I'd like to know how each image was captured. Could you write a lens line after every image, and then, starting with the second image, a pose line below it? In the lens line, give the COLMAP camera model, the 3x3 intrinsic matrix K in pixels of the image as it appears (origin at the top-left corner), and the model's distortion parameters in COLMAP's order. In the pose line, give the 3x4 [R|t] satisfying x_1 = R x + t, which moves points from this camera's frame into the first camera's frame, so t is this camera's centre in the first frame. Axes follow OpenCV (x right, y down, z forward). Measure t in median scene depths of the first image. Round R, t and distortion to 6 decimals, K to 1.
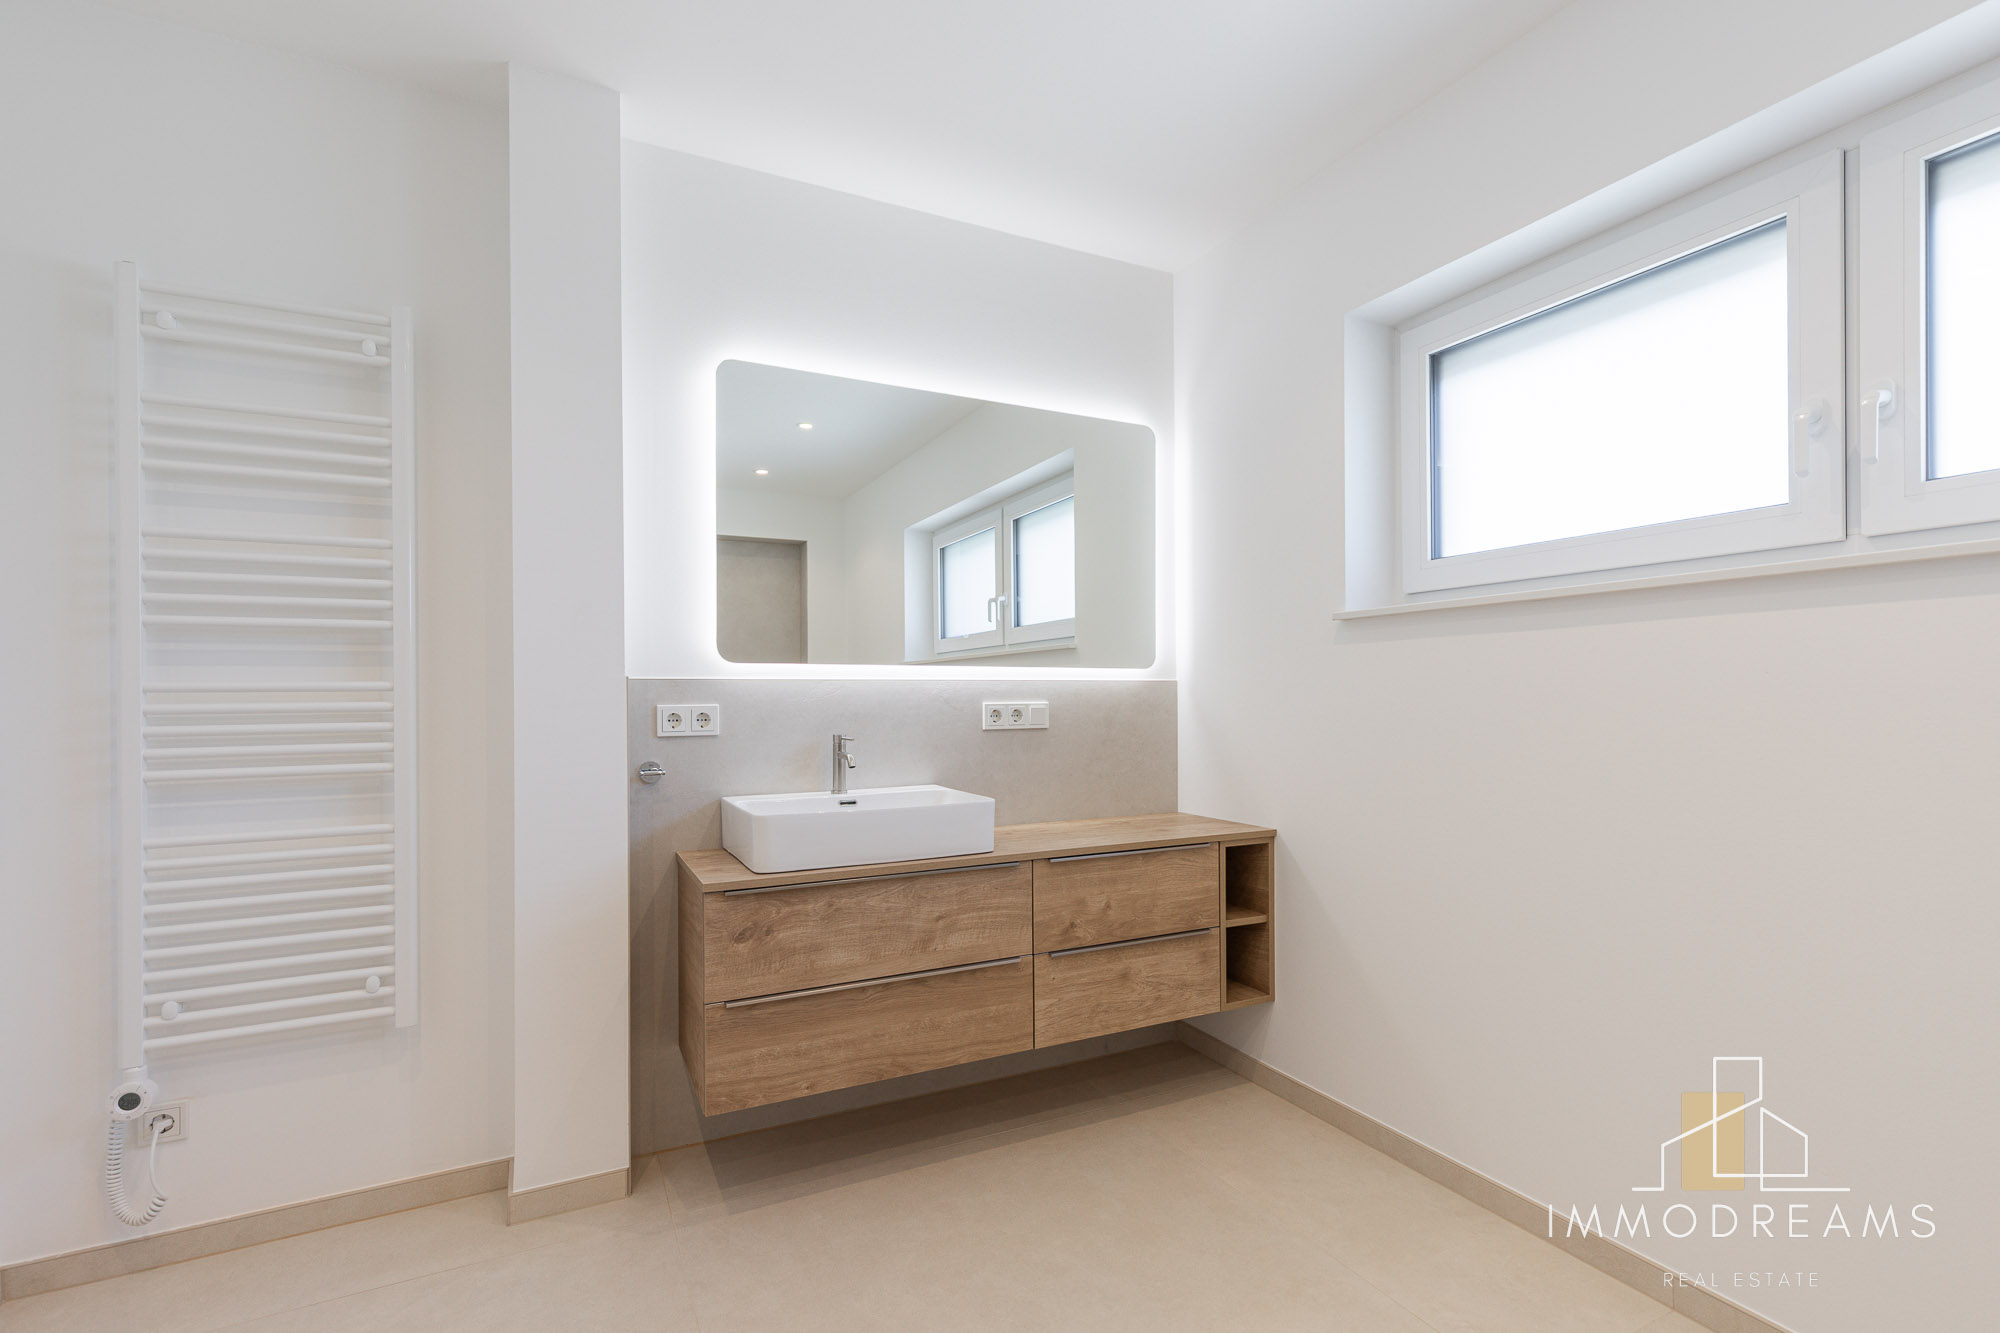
lens RADIAL K [[903.0, 0, 1004.1], [0, 903.0, 688.7], [0, 0, 1]] dist [0.013760, -0.001228]
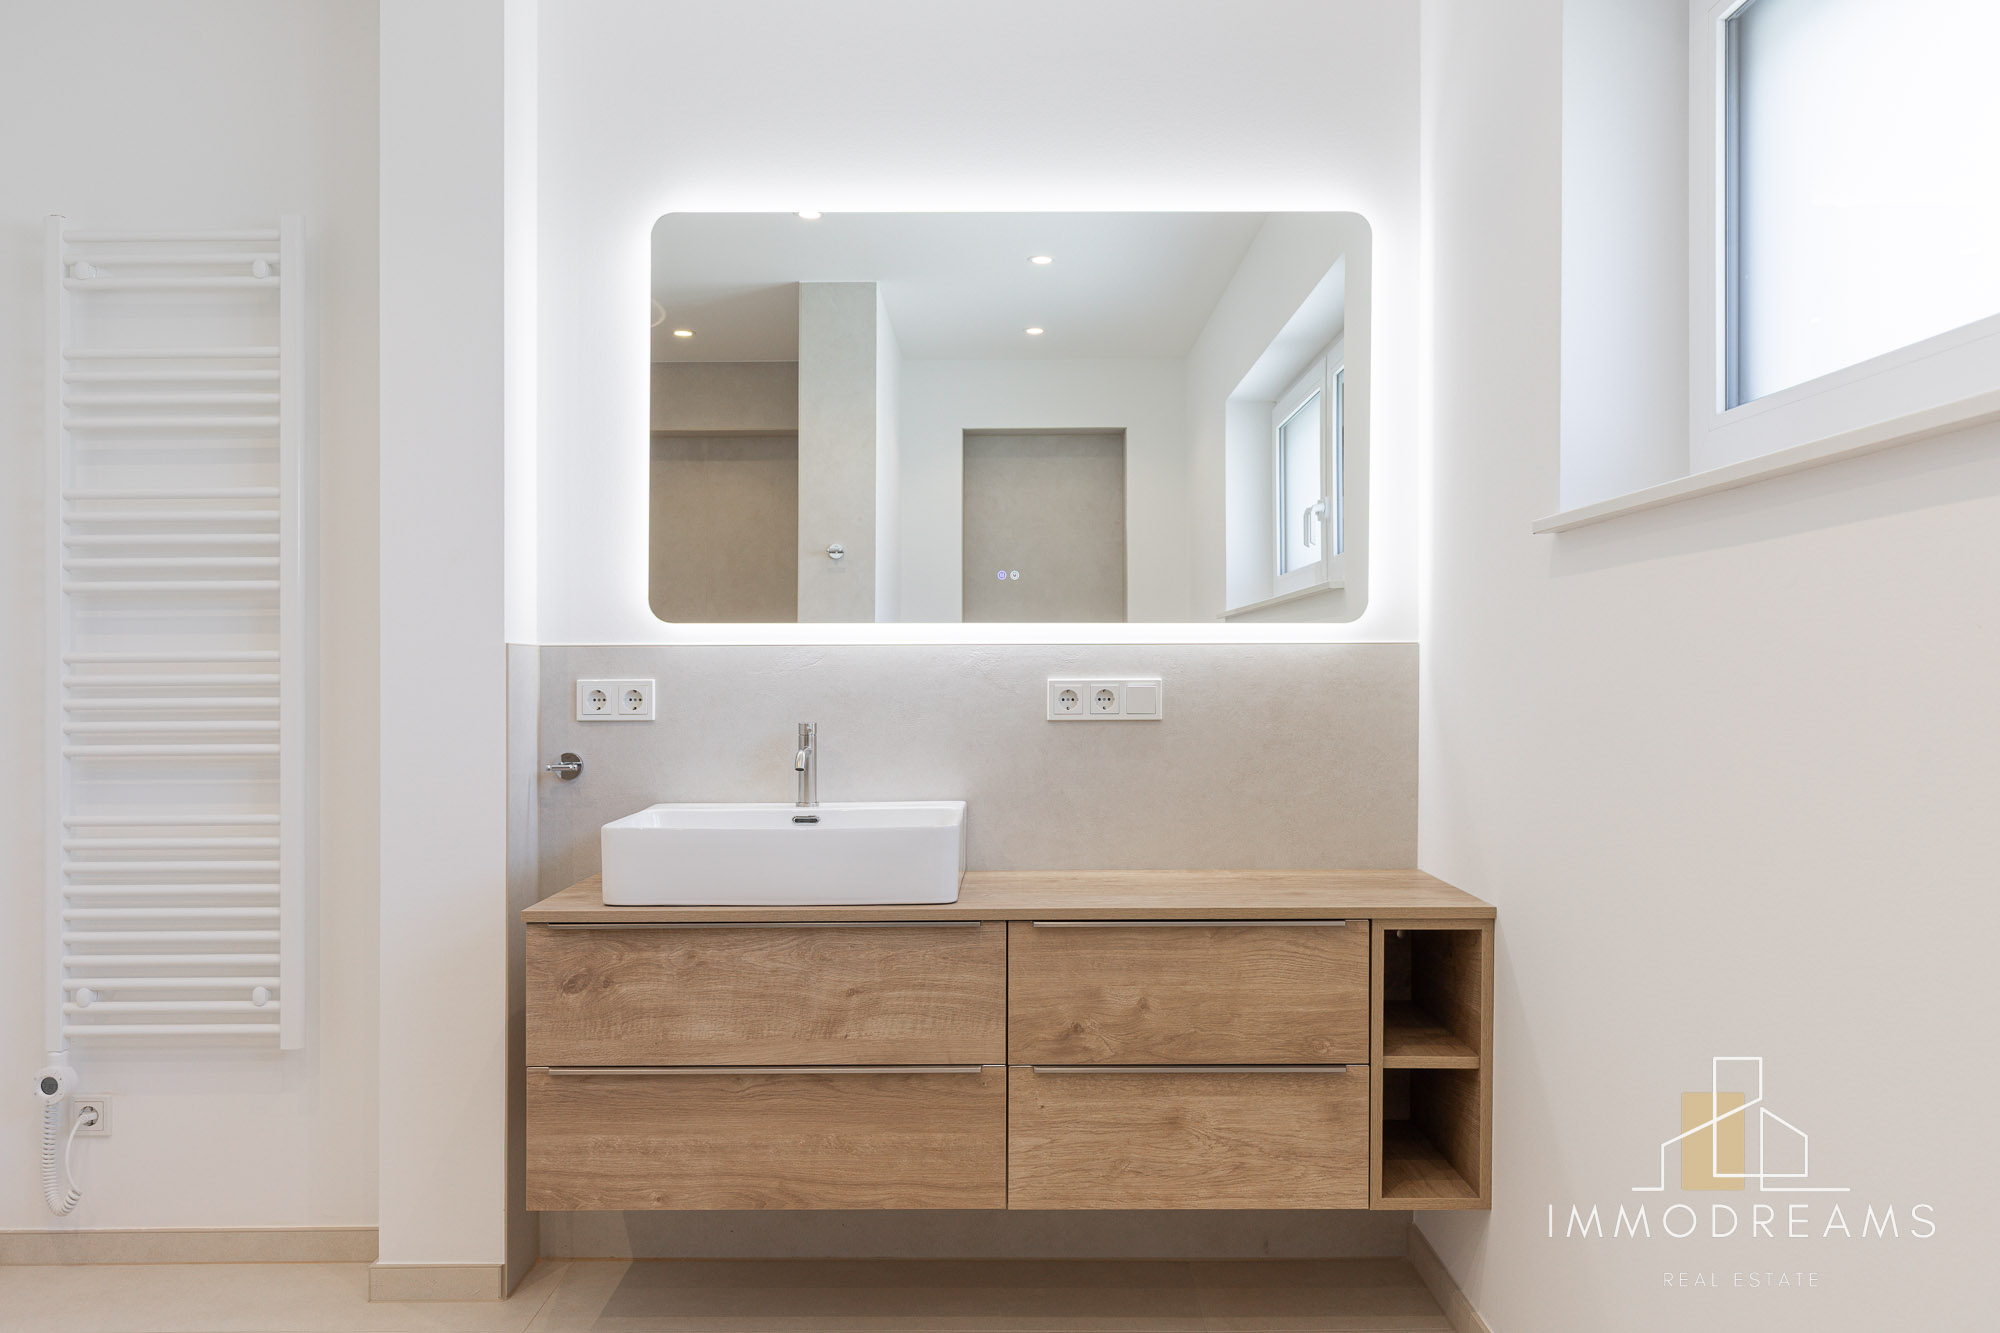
lens RADIAL K [[1457.4, 0, 1005.5], [0, 1457.4, 659.6], [0, 0, 1]] dist [0.000232, 0.012615]
pose [[0.893114, 0.000793, -0.449831, 0.533646], [0.001810, 0.999984, 0.005357, -0.004955], [0.449828, -0.005598, 0.893098, 0.064009]]
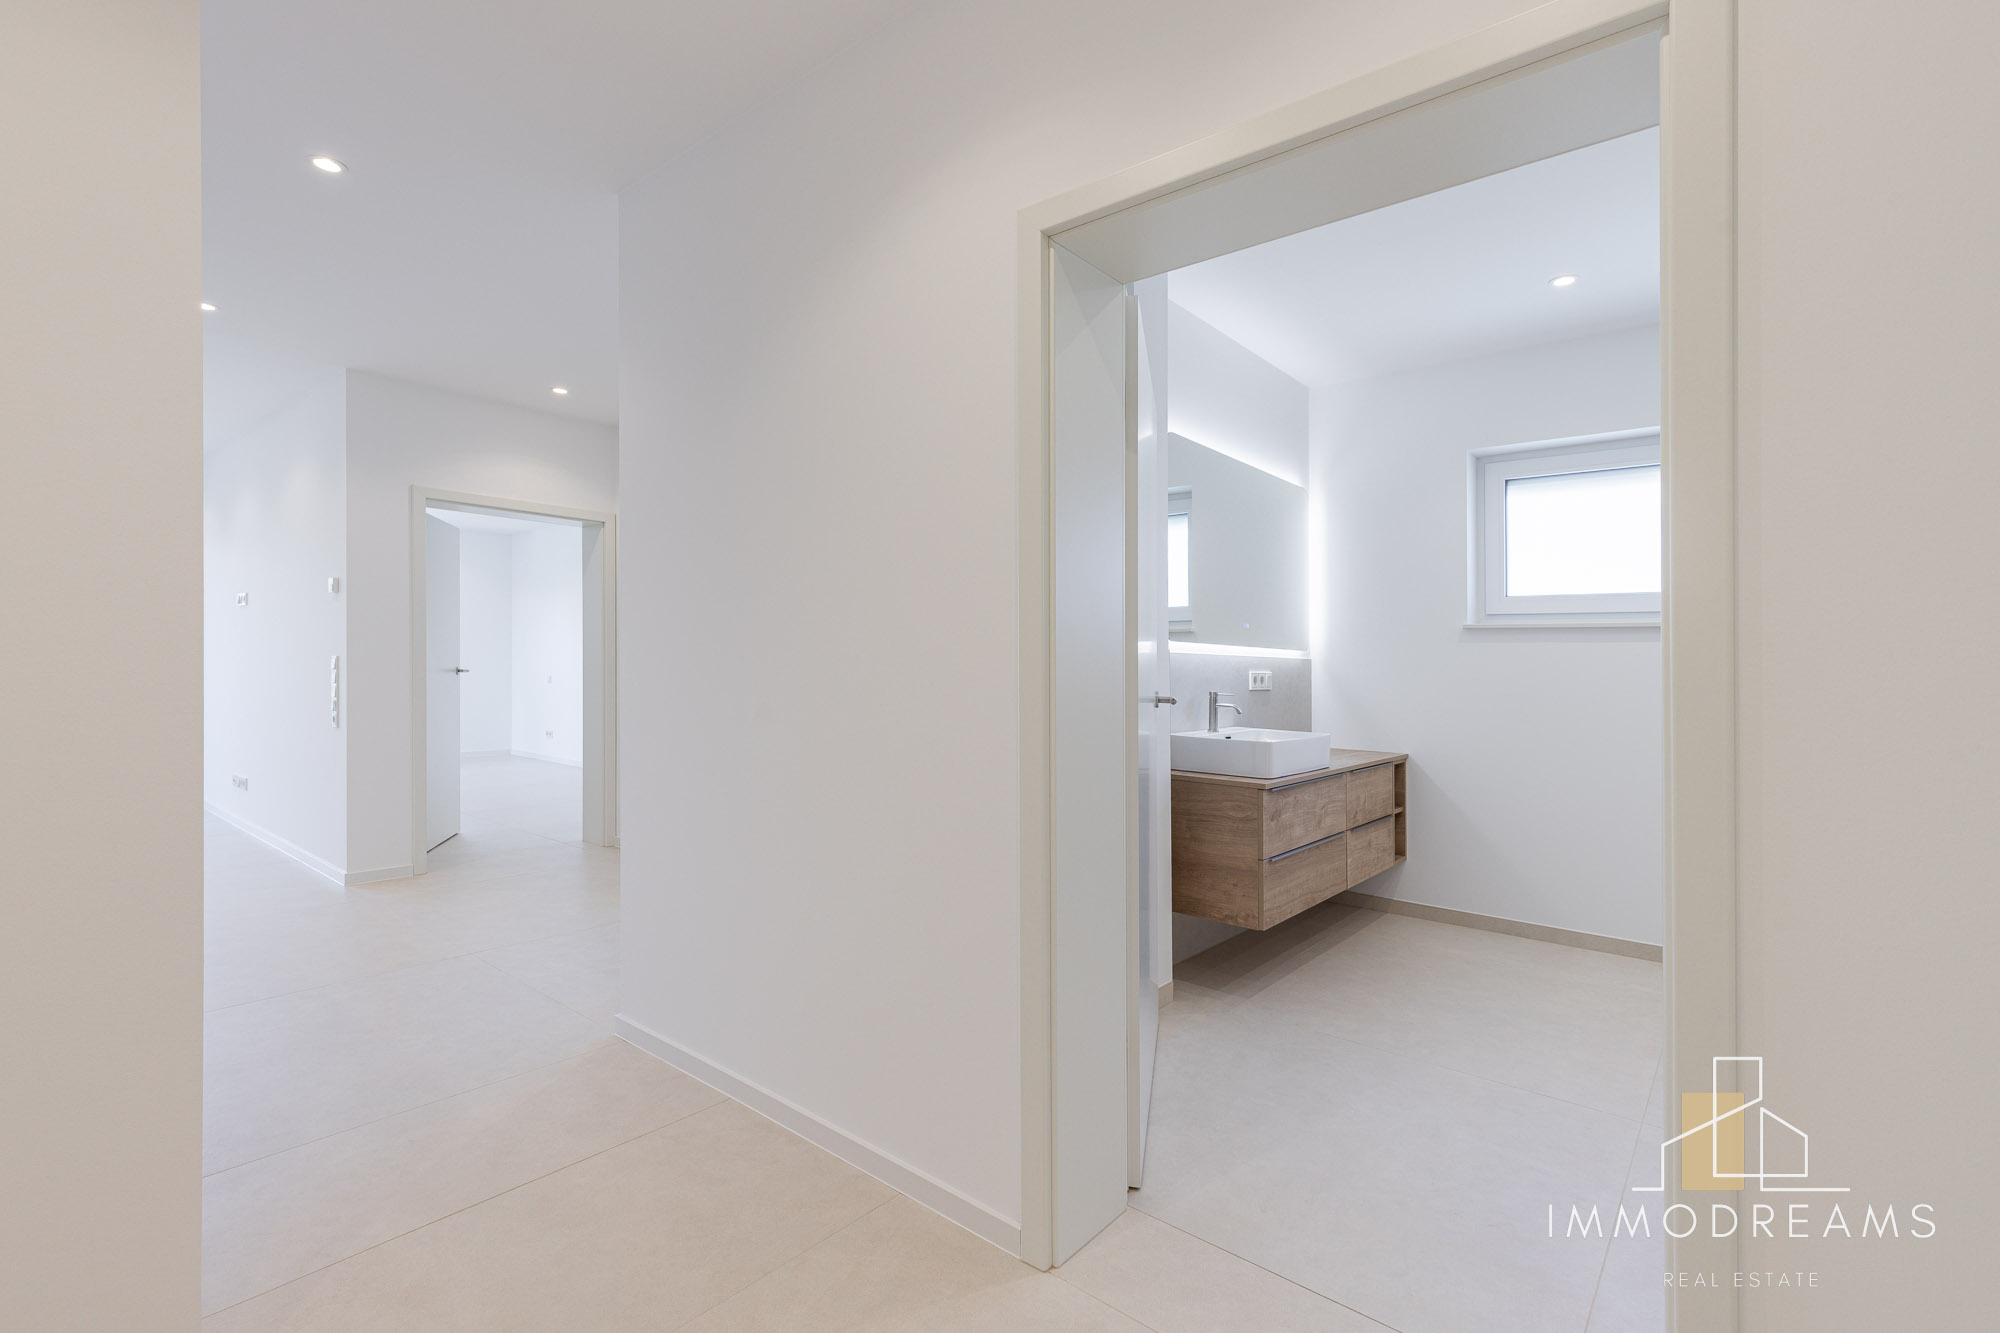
lens RADIAL K [[903.0, 0, 1014.8], [0, 903.0, 642.3], [0, 0, 1]] dist [0.013760, -0.001228]
pose [[0.913039, 0.034604, 0.406401, -1.238577], [-0.028773, 0.999377, -0.020451, 0.010561], [-0.406856, 0.006979, 0.913466, -0.245556]]
